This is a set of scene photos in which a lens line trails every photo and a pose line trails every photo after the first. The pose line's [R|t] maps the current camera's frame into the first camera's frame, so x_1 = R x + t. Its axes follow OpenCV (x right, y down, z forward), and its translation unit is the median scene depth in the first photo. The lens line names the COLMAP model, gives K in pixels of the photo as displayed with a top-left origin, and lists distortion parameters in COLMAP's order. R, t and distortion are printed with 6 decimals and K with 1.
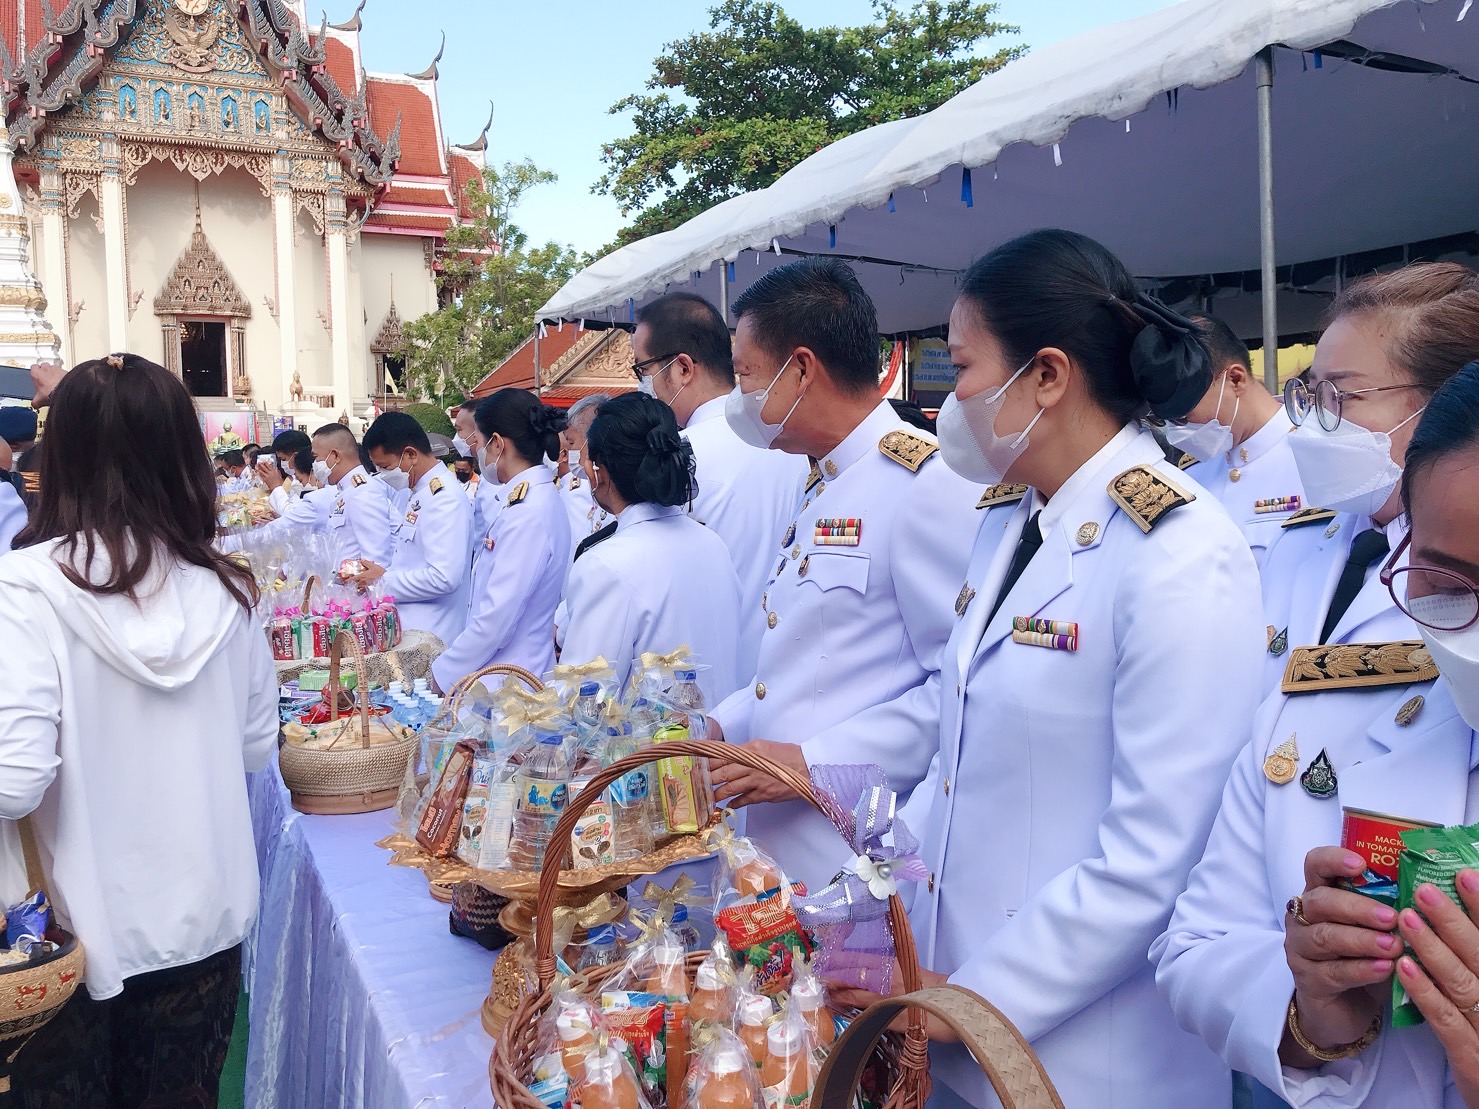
lens RADIAL K [[1207.6, 0, 734.9], [0, 1207.6, 522.0], [0, 0, 1]] dist [0.013516, 0.005307]
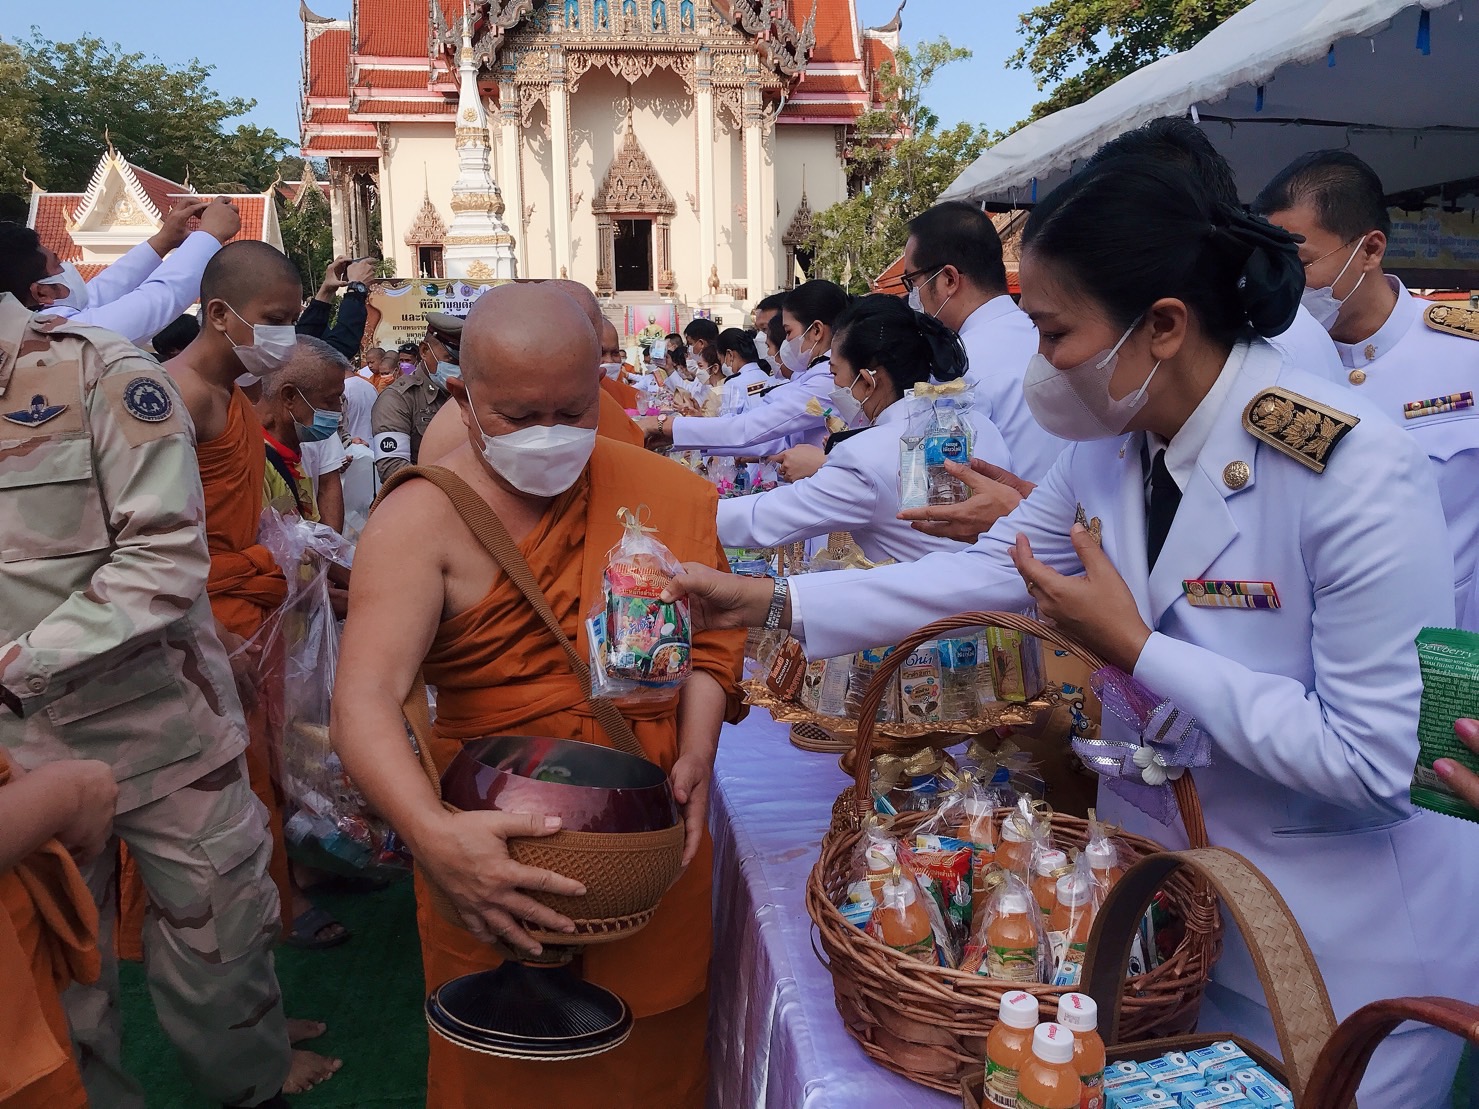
lens RADIAL K [[1209.6, 0, 737.5], [0, 1209.6, 524.5], [0, 0, 1]] dist [0.009120, -0.004250]
pose [[0.946614, 0.046463, -0.319005, 0.002192], [-0.016898, 0.995350, 0.094831, 0.000301], [0.321928, -0.084377, 0.942997, -0.001921]]
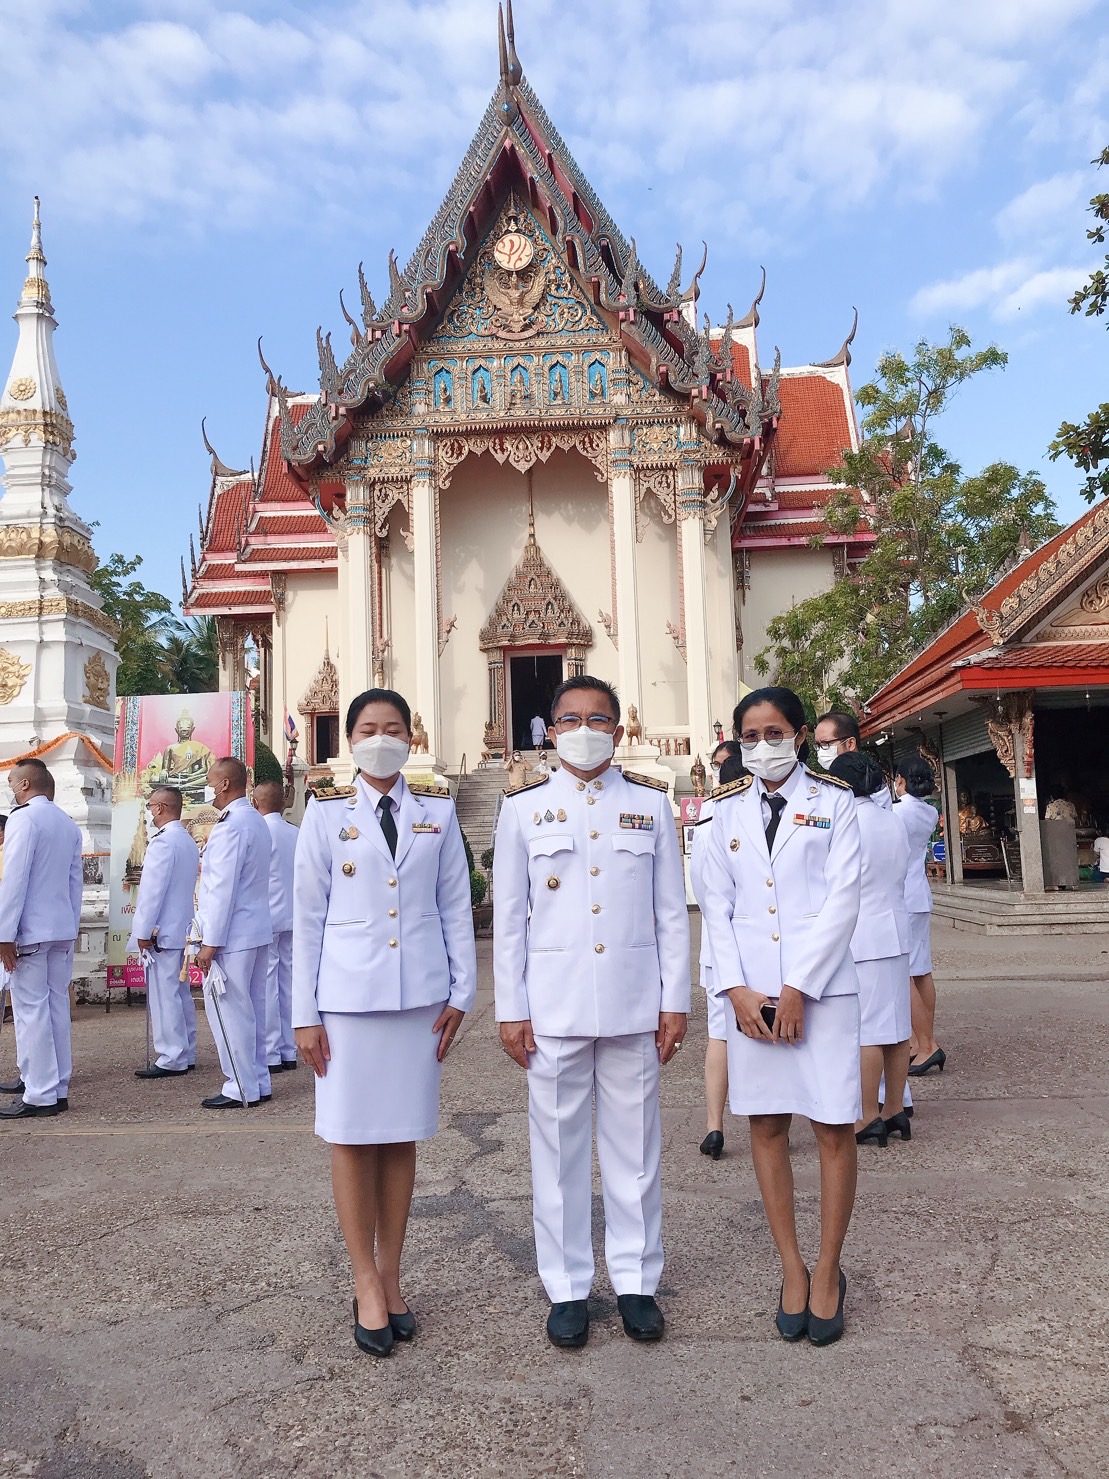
lens RADIAL K [[1206.0, 0, 566.2], [0, 1206.0, 715.6], [0, 0, 1]] dist [0.044699, -0.049775]
pose [[0.873888, -0.066866, -0.481506, -0.057608], [-0.007493, 0.988525, -0.150873, -0.011606], [0.486069, 0.135454, 0.863359, 0.384864]]
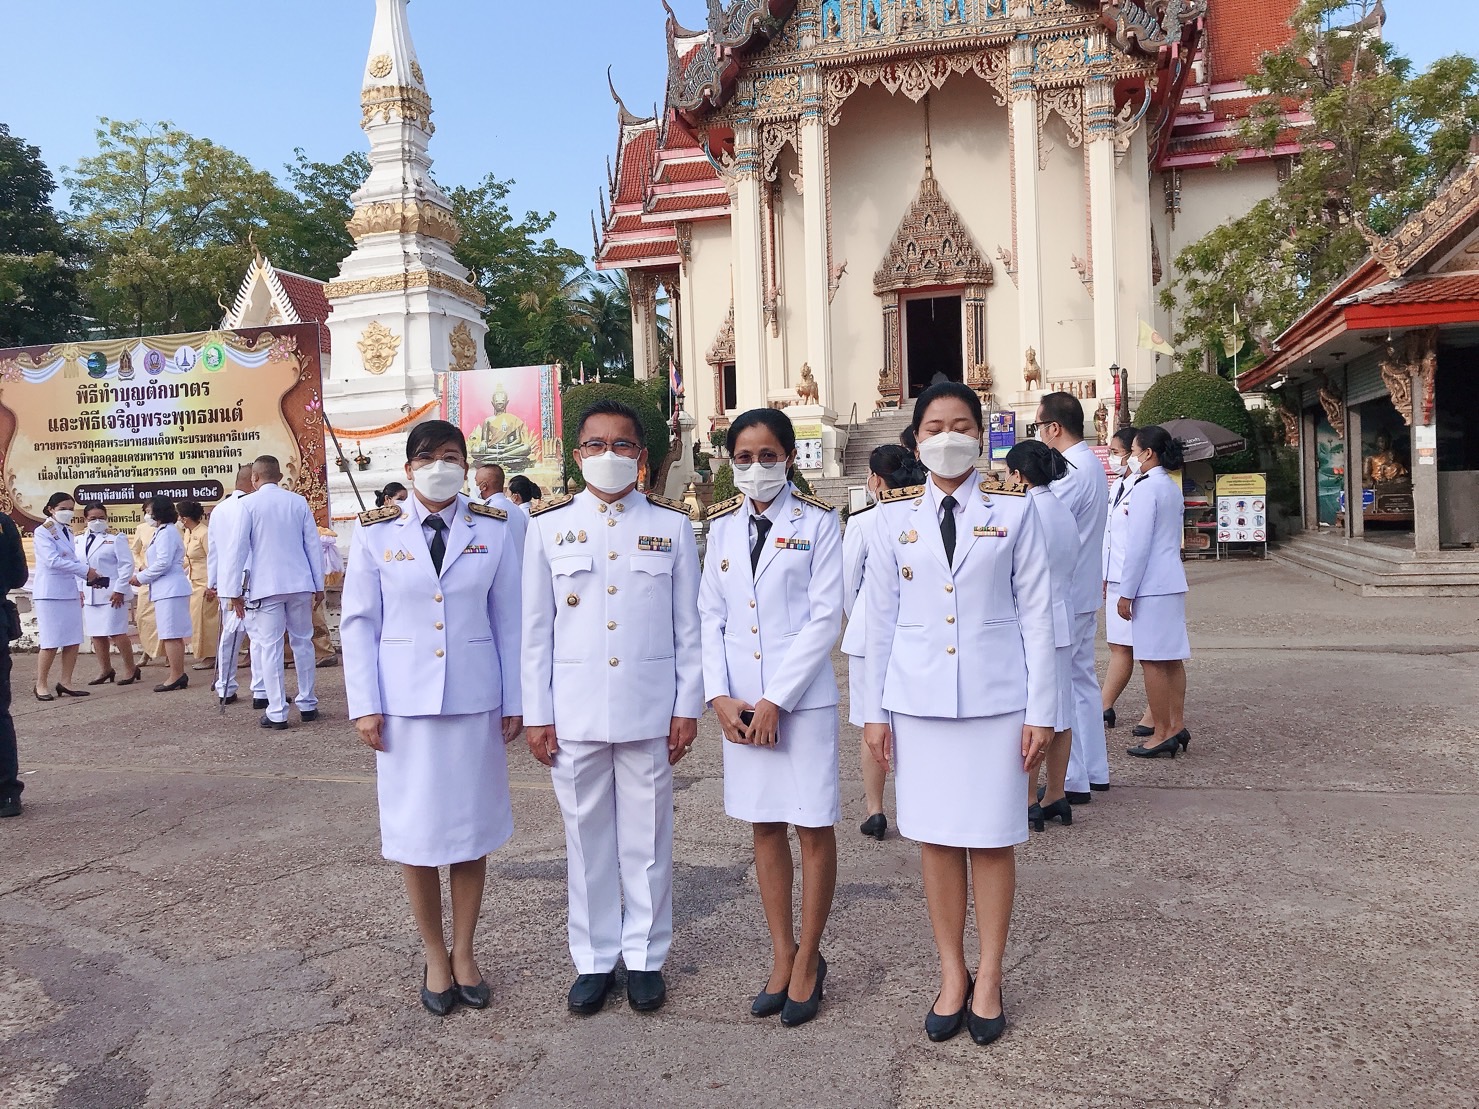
lens RADIAL K [[1216.4, 0, 738.8], [0, 1216.4, 525.9], [0, 0, 1]] dist [0.000830, 0.001594]
pose [[0.750340, 0.000711, -0.661052, -0.035634], [-0.010402, 0.999888, -0.010732, -0.016215], [0.660970, 0.014929, 0.750263, 0.398183]]
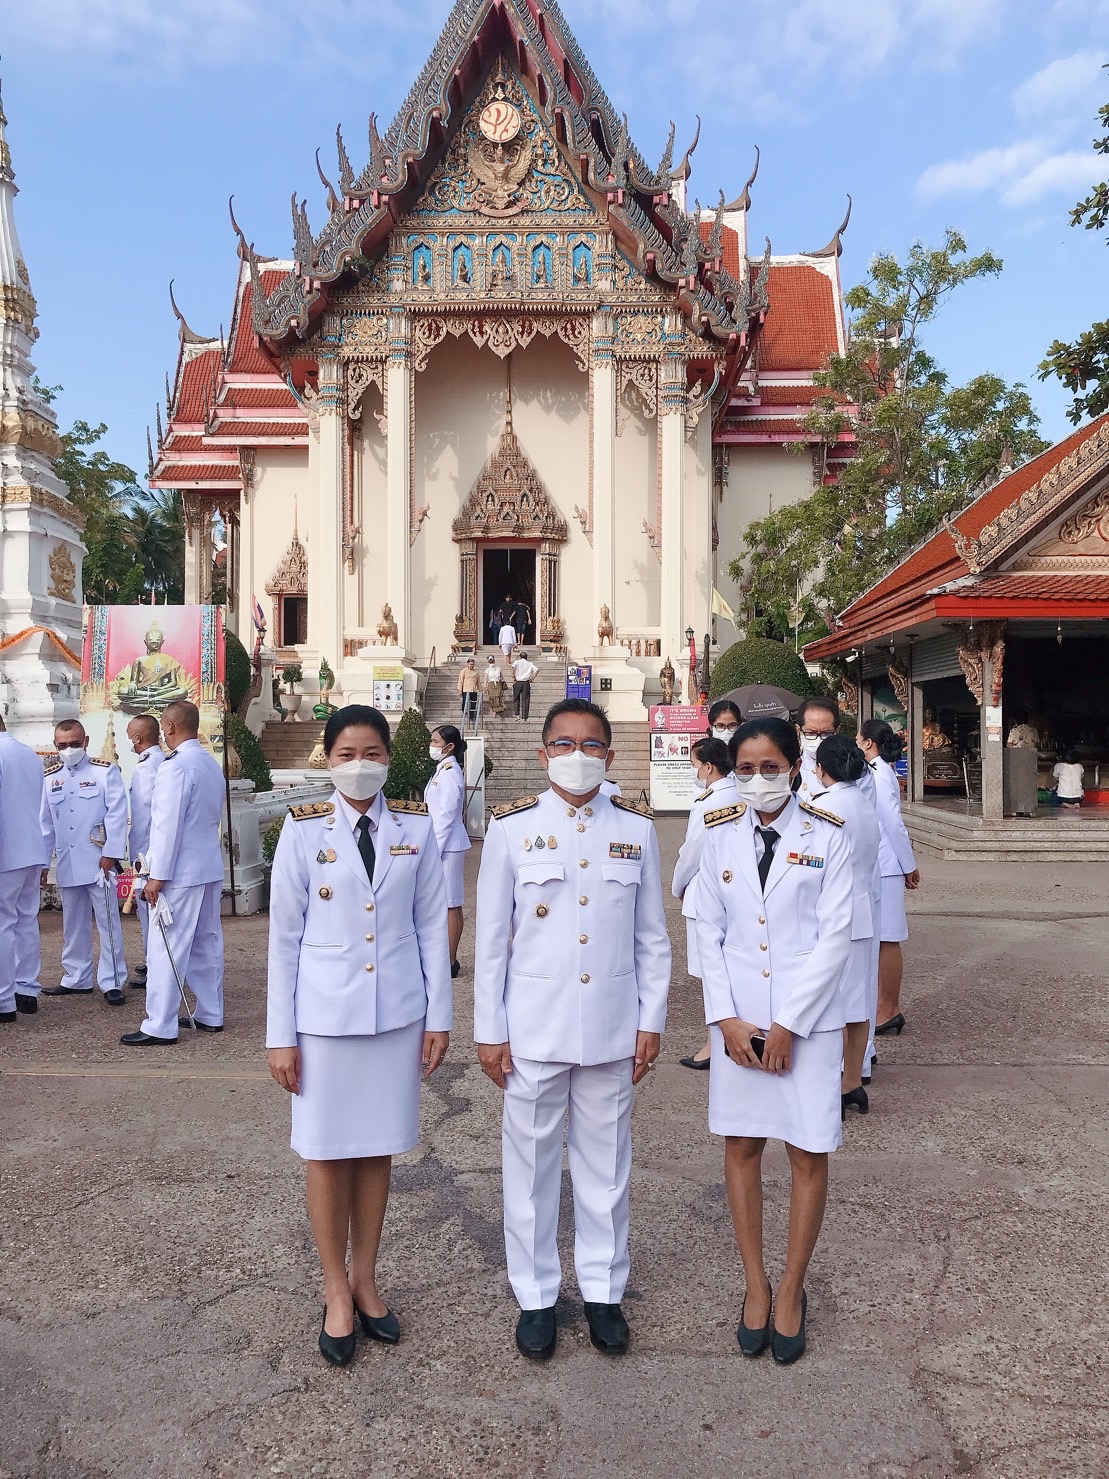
lens RADIAL K [[1209.6, 0, 566.0], [0, 1209.6, 714.6], [0, 0, 1]] dist [0.009120, -0.004250]
pose [[0.887648, 0.011627, -0.460375, -0.059206], [-0.042539, 0.997477, -0.056827, -0.019819], [0.458553, 0.070027, 0.885904, 0.384524]]
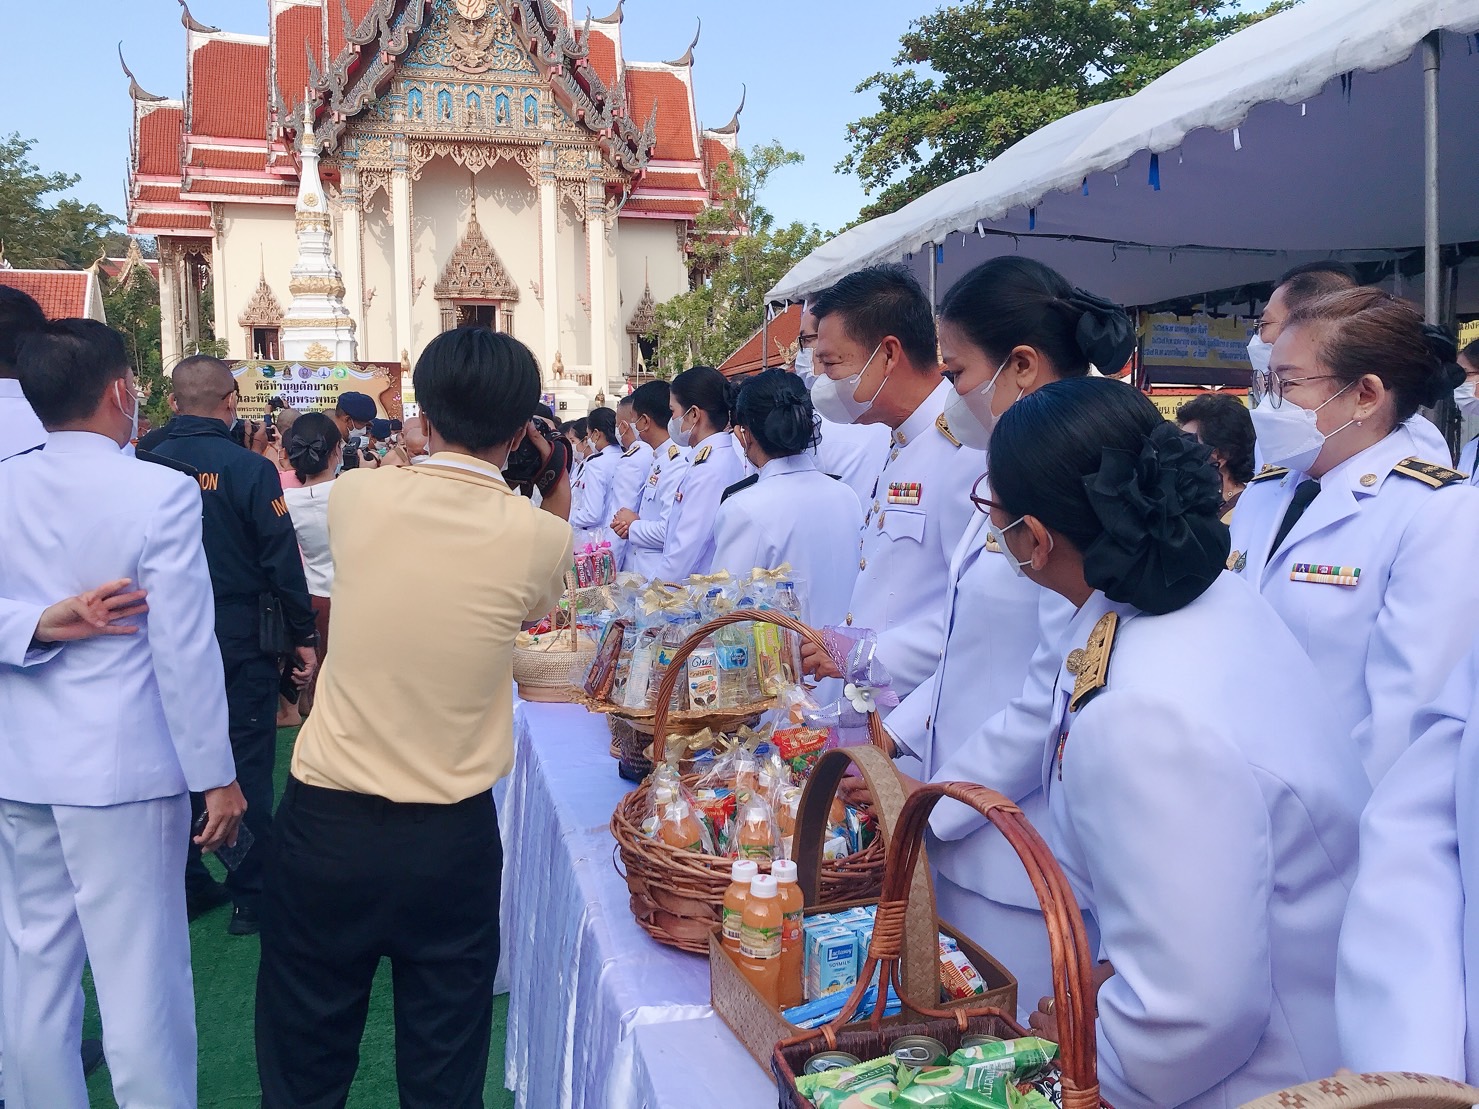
lens RADIAL K [[1207.6, 0, 734.9], [0, 1207.6, 522.0], [0, 0, 1]] dist [0.013516, 0.005307]
pose [[0.979524, 0.022560, -0.200060, 0.006602], [-0.018825, 0.999611, 0.020556, 0.001280], [0.200446, -0.016369, 0.979568, -0.012113]]
